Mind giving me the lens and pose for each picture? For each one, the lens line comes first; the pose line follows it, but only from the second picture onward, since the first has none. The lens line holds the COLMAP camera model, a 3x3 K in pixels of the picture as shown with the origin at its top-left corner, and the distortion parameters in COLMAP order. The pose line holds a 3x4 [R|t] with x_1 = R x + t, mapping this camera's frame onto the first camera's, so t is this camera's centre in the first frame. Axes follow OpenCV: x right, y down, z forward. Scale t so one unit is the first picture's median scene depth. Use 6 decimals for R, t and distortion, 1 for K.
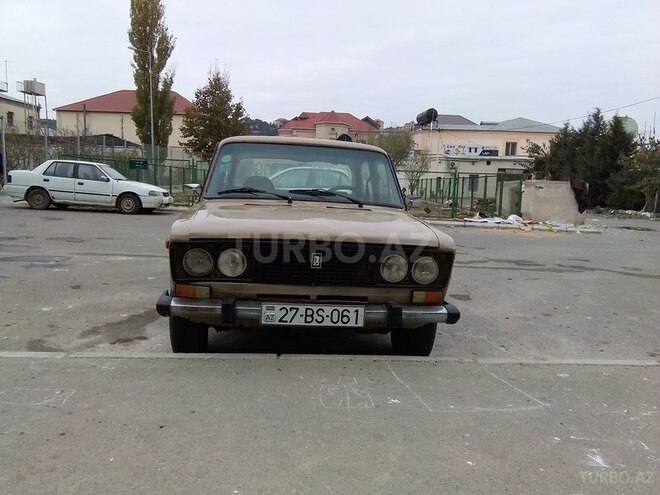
lens RADIAL K [[534.7, 0, 328.8], [0, 534.7, 246.4], [0, 0, 1]] dist [0.011484, -0.000282]
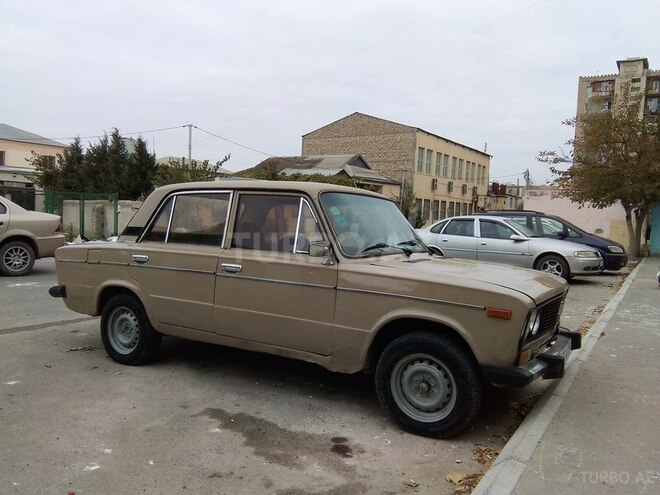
lens RADIAL K [[534.7, 0, 334.2], [0, 534.7, 246.9], [0, 0, 1]] dist [0.011484, -0.000282]
pose [[0.594710, -0.062120, 0.801536, -0.234202], [0.079854, 0.996644, 0.017993, -0.030854], [-0.799964, 0.053305, 0.597675, 0.124868]]
